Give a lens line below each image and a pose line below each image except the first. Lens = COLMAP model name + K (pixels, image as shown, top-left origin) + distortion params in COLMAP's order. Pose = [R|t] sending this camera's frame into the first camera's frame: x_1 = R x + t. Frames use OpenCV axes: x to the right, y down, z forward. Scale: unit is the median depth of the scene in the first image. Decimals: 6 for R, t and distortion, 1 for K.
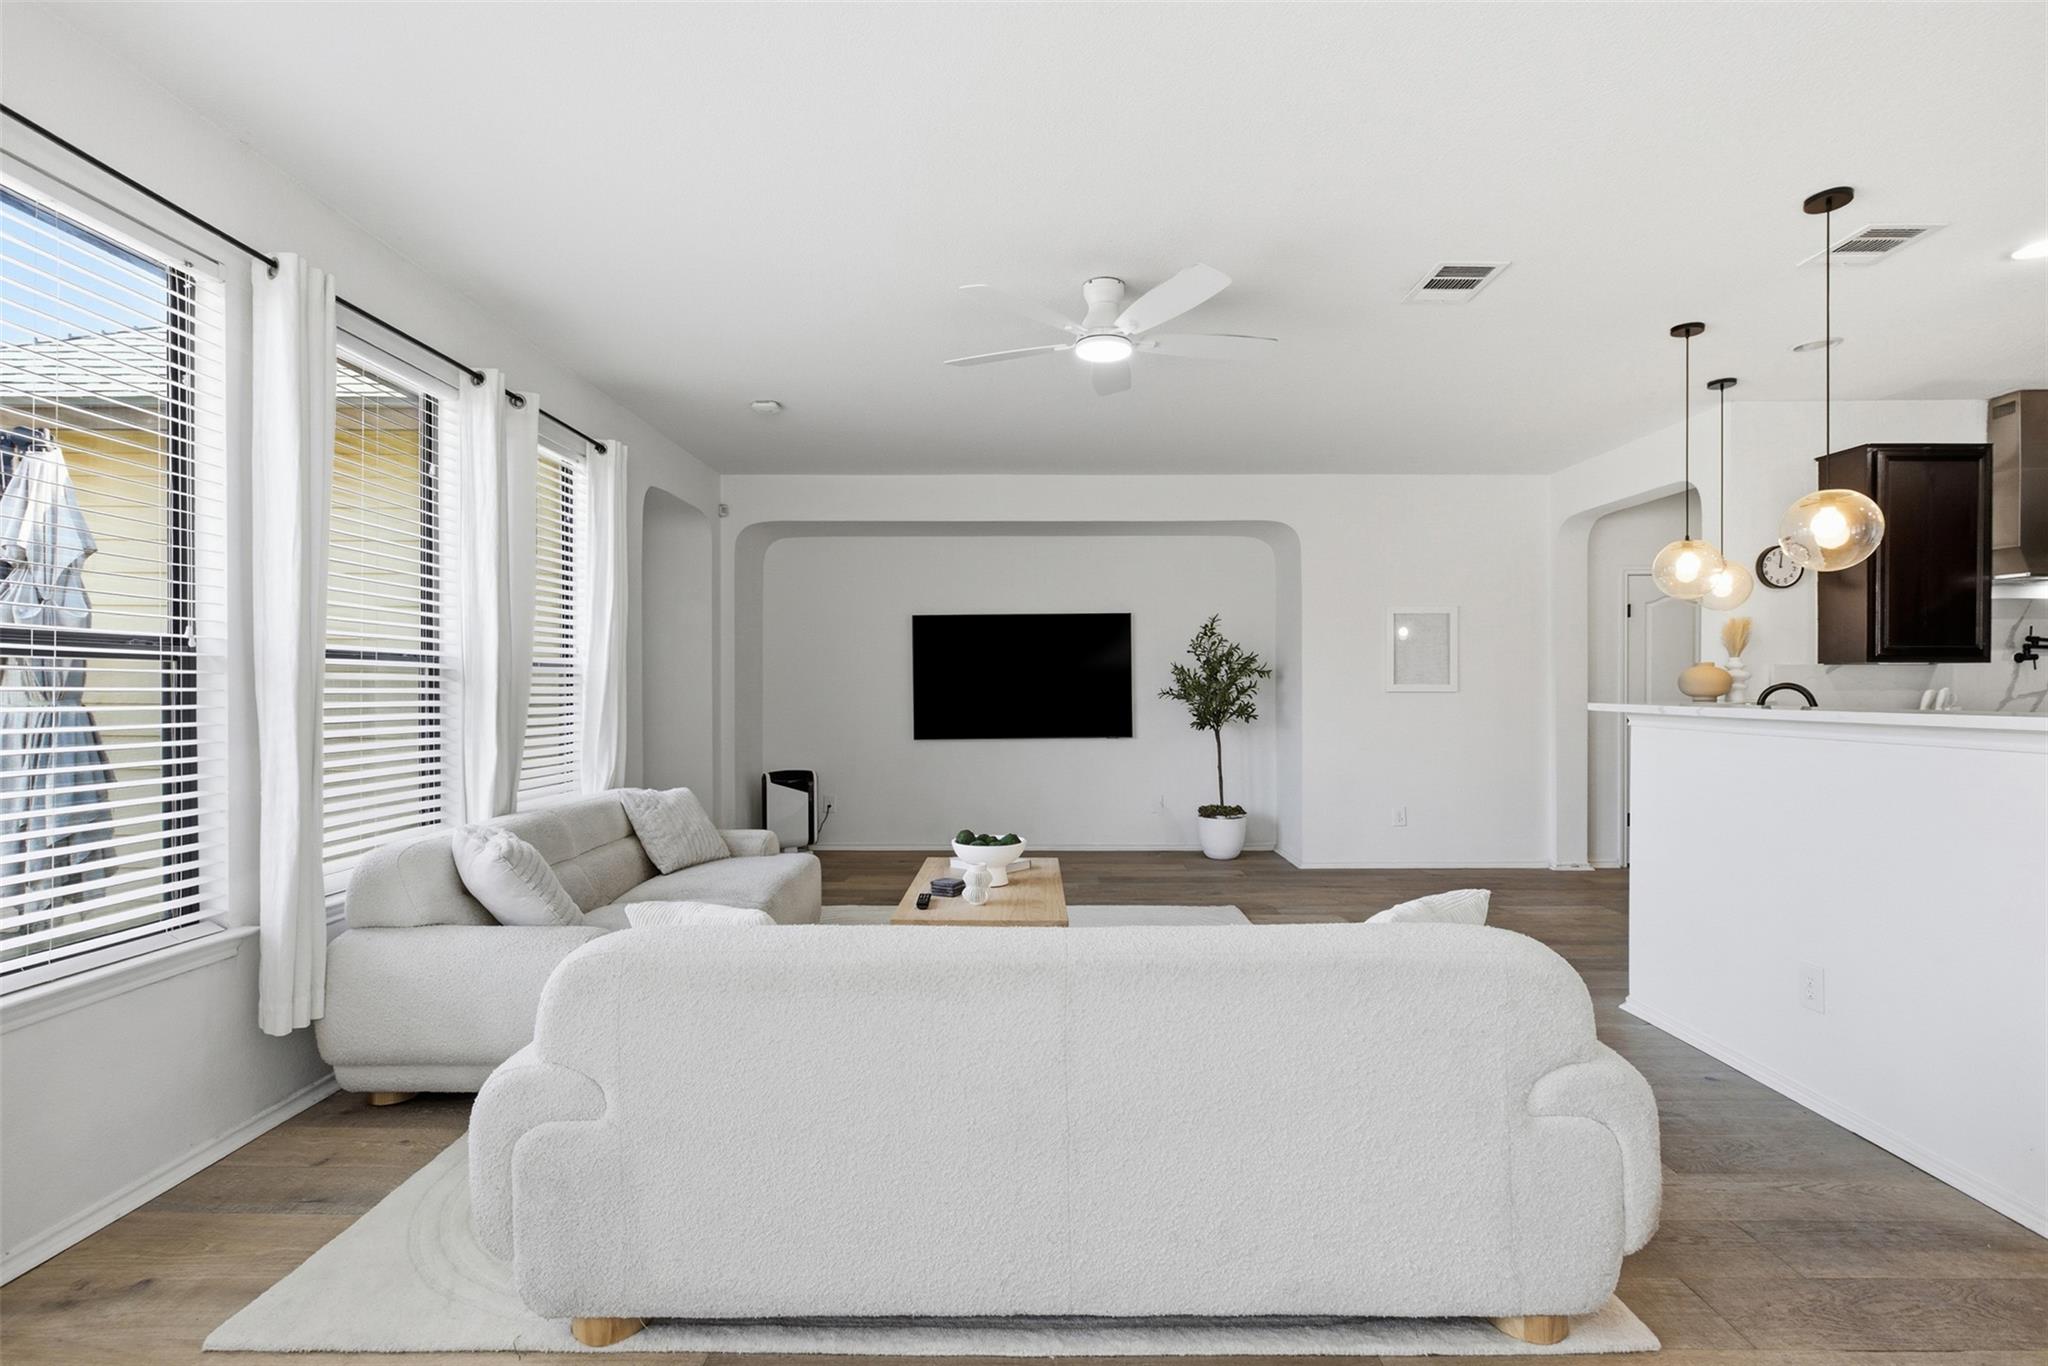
lens RADIAL K [[958.0, 0, 1031.4], [0, 958.0, 691.3], [0, 0, 1]] dist [0.001309, 0.000656]
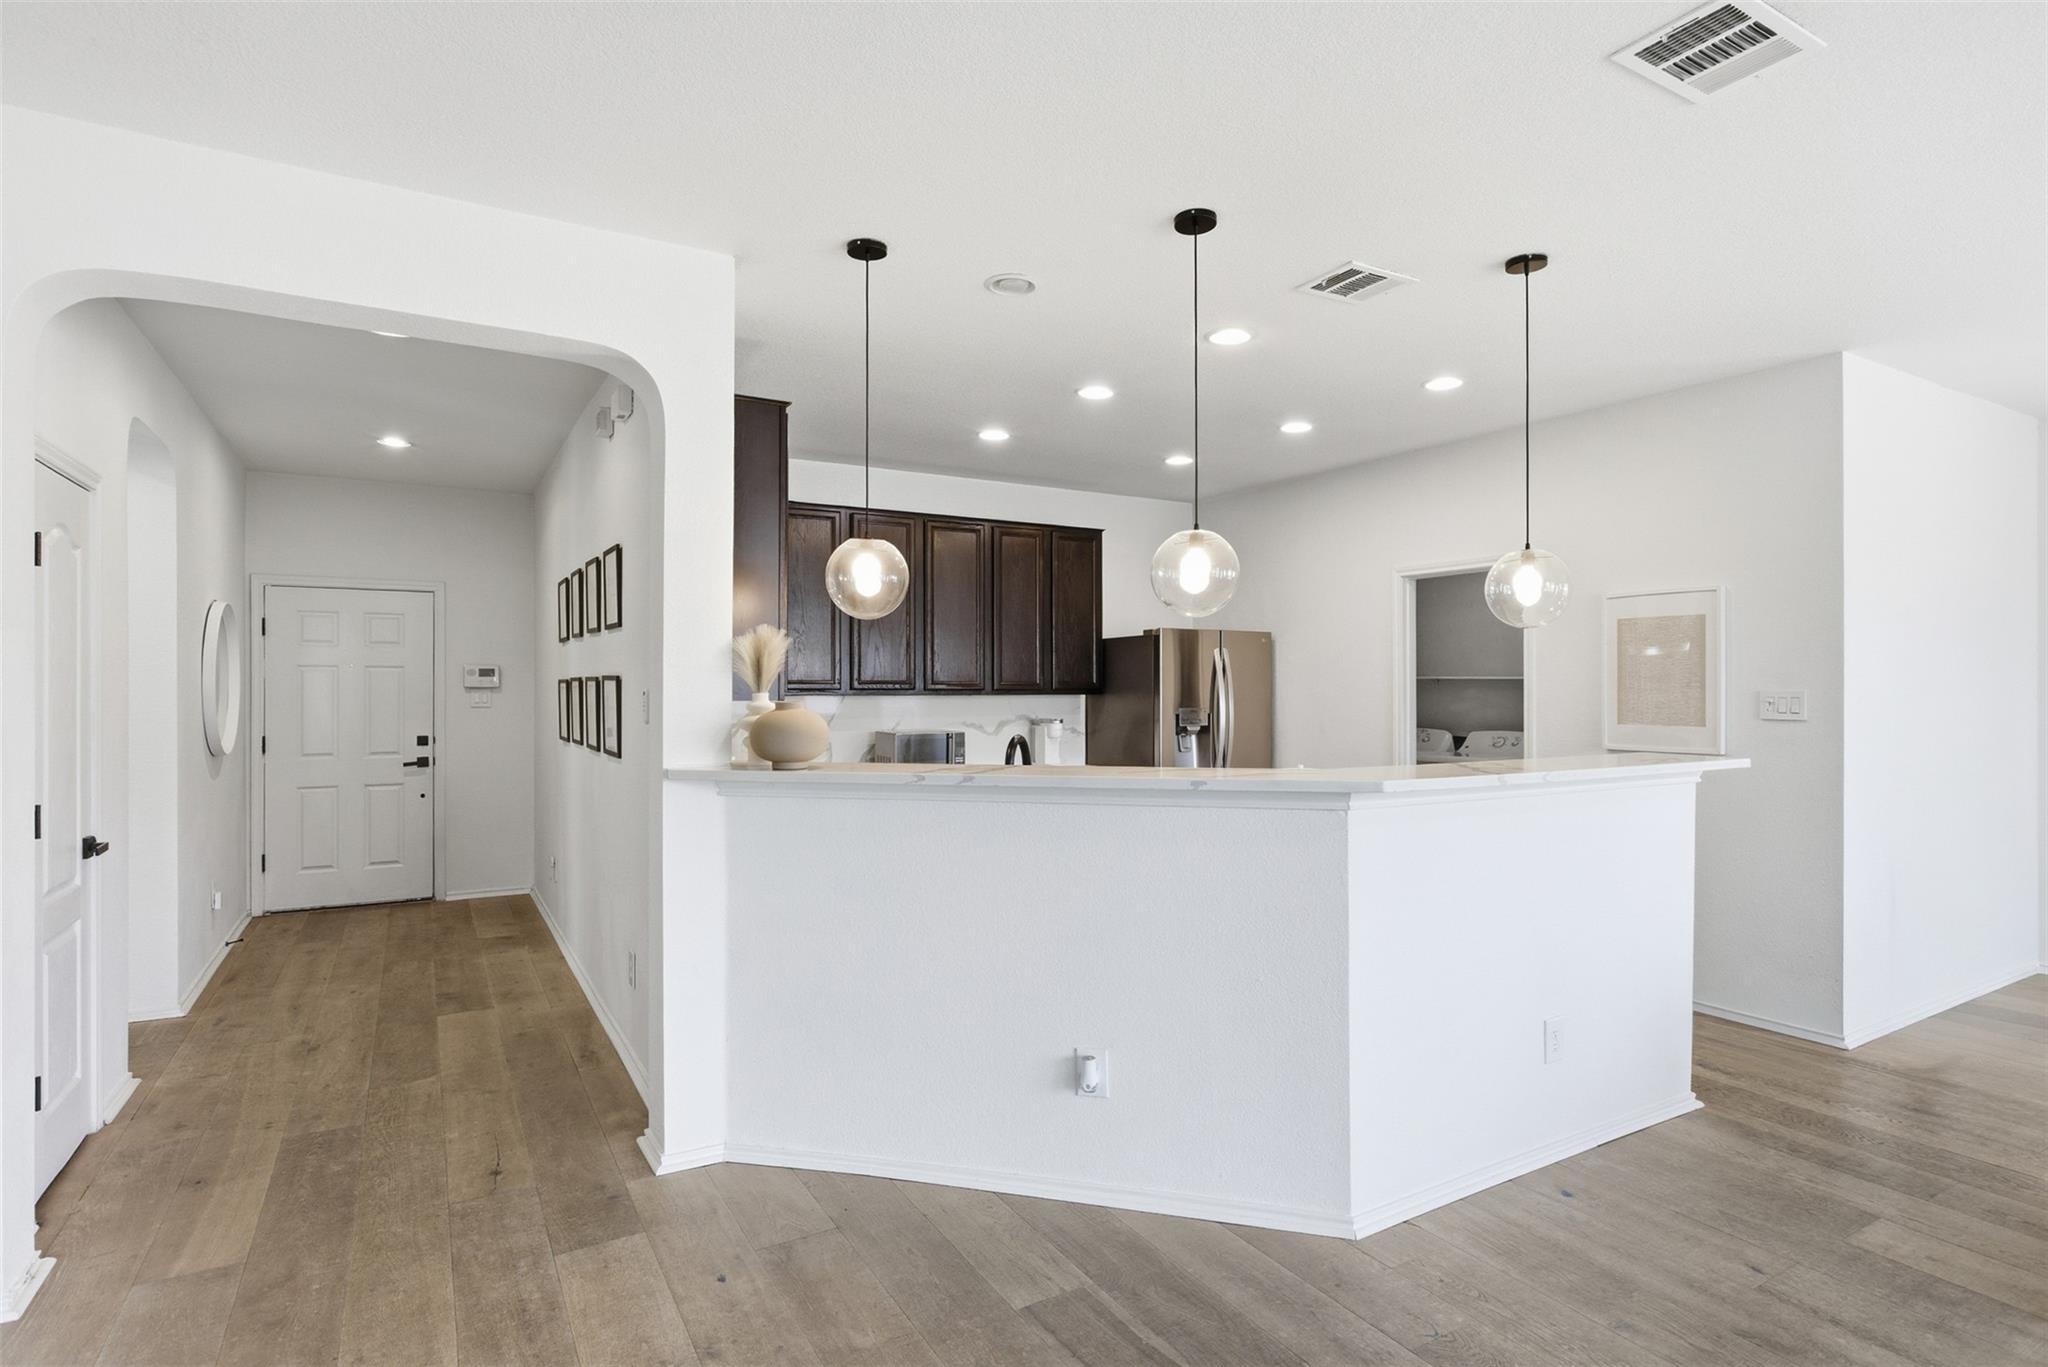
lens RADIAL K [[1037.7, 0, 1027.6], [0, 1037.7, 688.7], [0, 0, 1]] dist [-0.007196, 0.000396]
pose [[-0.502509, 0.000375, 0.864572, 0.084852], [0.003718, 0.999992, 0.001727, -0.037405], [-0.864564, 0.004082, -0.502506, 1.165984]]
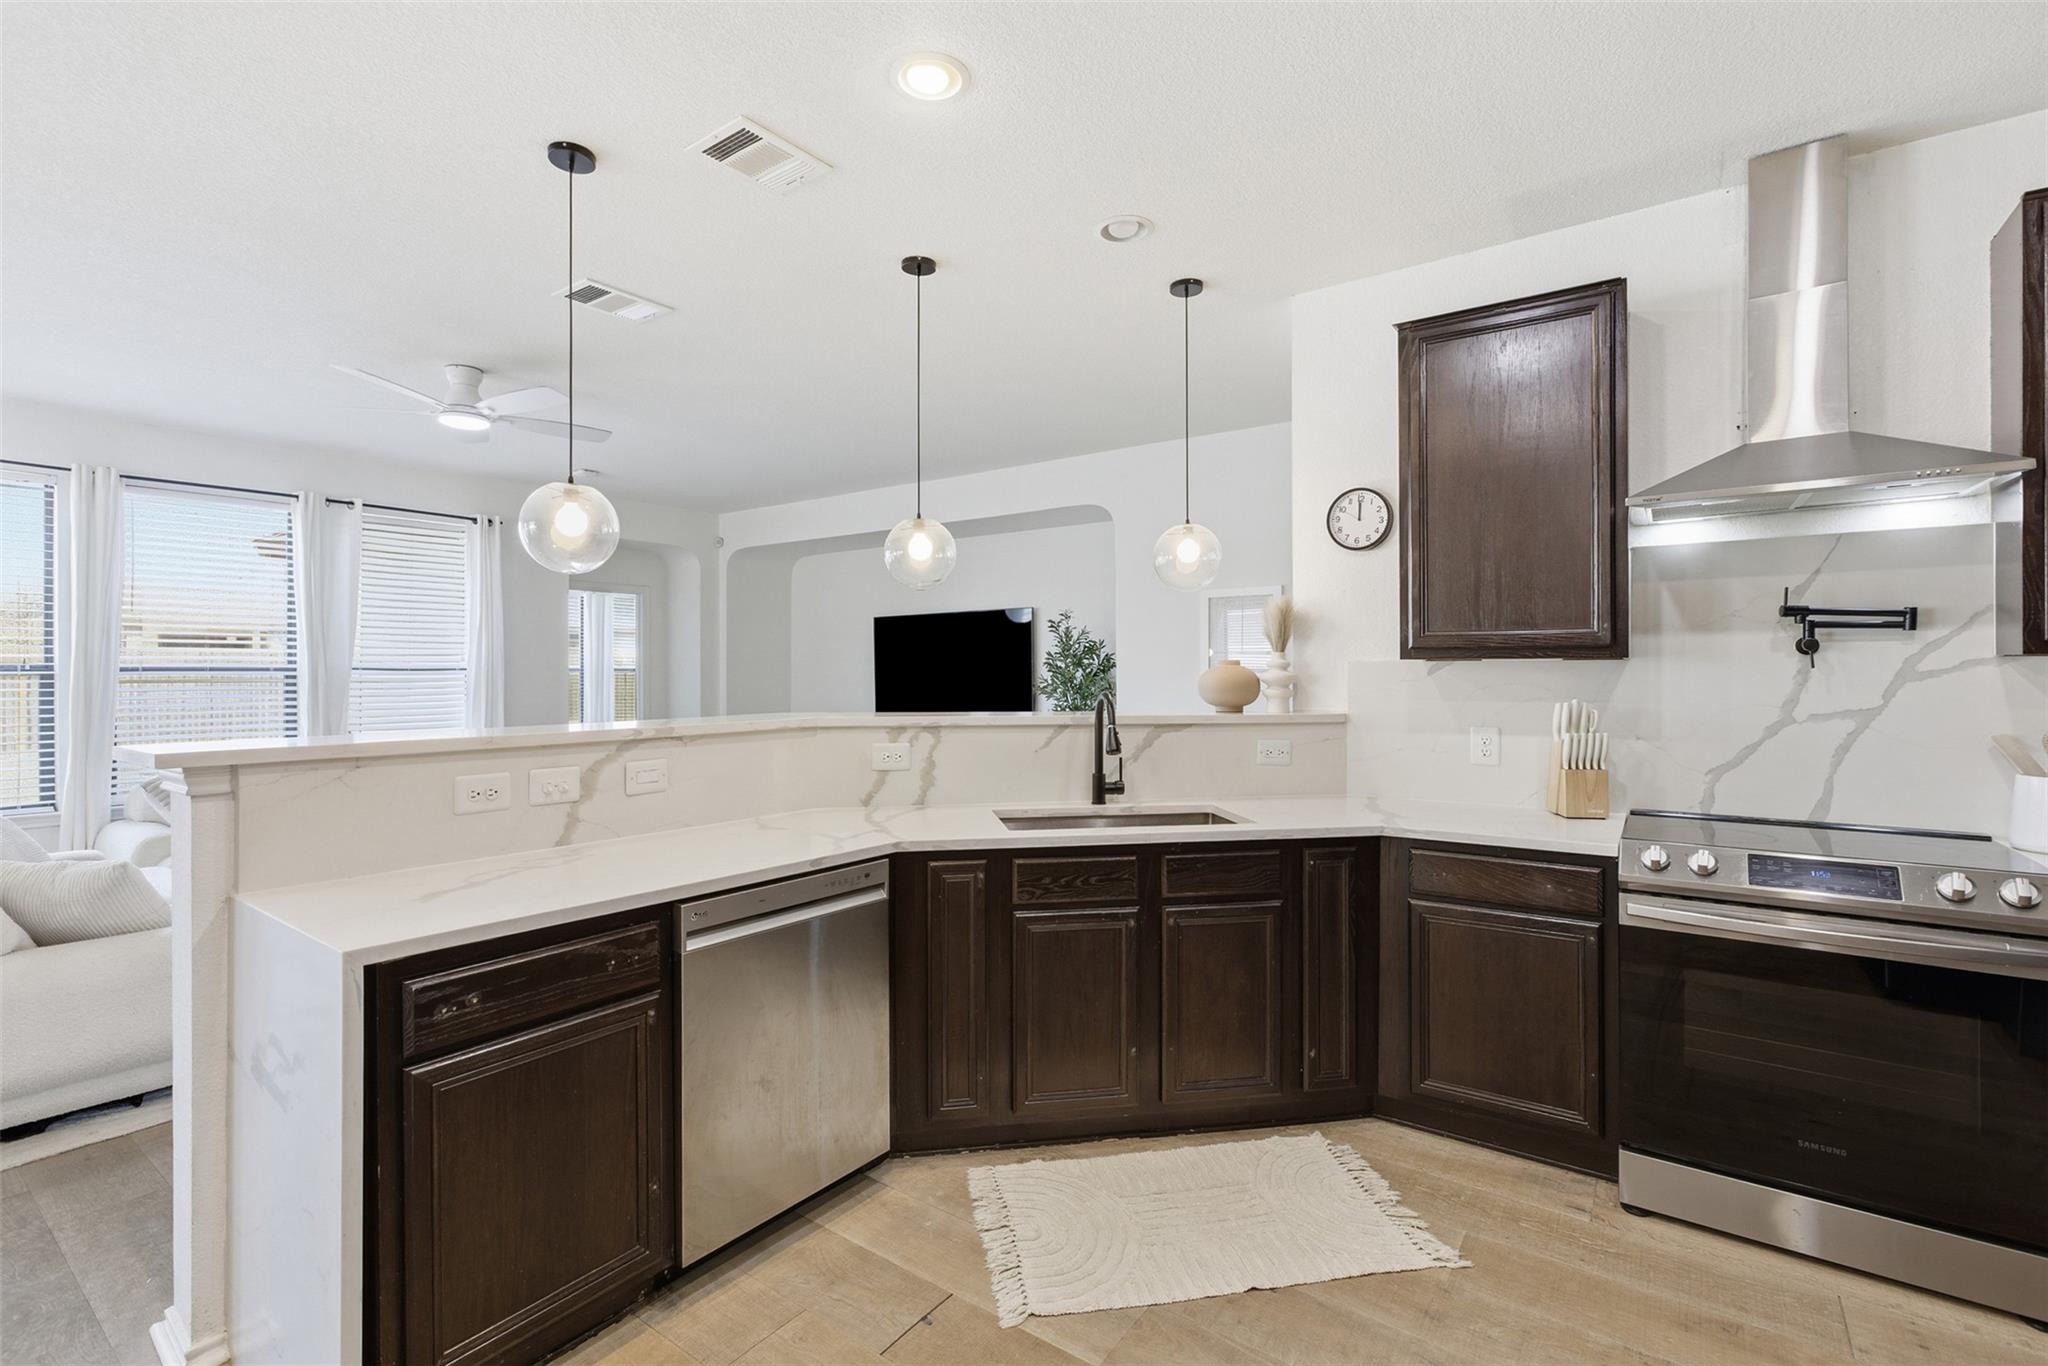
lens RADIAL K [[927.4, 0, 1023.1], [0, 927.4, 674.9], [0, 0, 1]] dist [-0.002531, 0.004090]
pose [[0.812388, 0.000352, -0.583117, 0.971951], [0.000793, 0.999998, 0.001708, -0.019613], [0.583117, -0.001850, 0.812386, 0.318506]]
